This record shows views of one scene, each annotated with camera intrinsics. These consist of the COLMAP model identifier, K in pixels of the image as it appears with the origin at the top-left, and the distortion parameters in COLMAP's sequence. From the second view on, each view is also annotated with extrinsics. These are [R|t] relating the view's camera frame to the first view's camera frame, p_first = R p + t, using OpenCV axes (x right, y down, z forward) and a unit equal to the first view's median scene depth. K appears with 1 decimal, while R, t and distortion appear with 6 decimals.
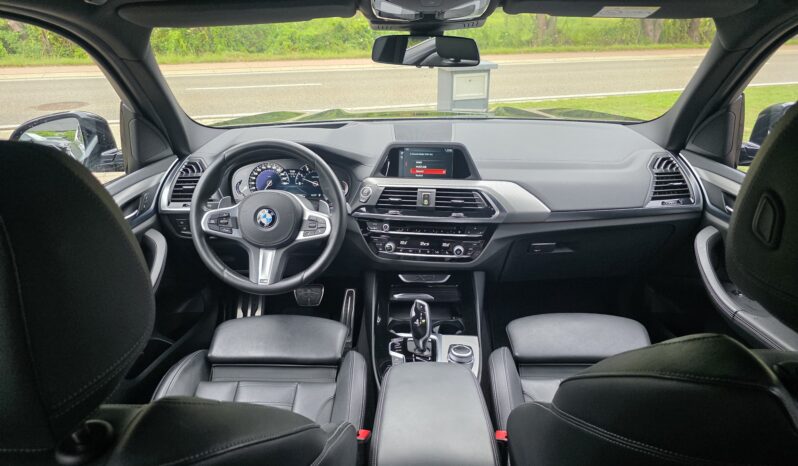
lens RADIAL K [[528.6, 0, 399.0], [0, 528.6, 233.0], [0, 0, 1]] dist [0.075949, -0.061729]
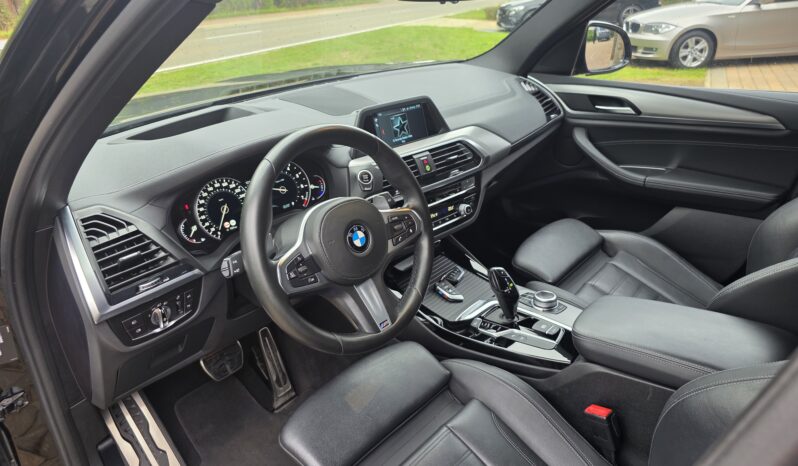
lens RADIAL K [[528.6, 0, 399.0], [0, 528.6, 233.0], [0, 0, 1]] dist [0.075949, -0.061729]
pose [[0.654558, -0.339395, 0.675547, -0.591682], [0.317291, 0.934388, 0.162004, -0.112321], [-0.686207, 0.108304, 0.719298, 0.418335]]
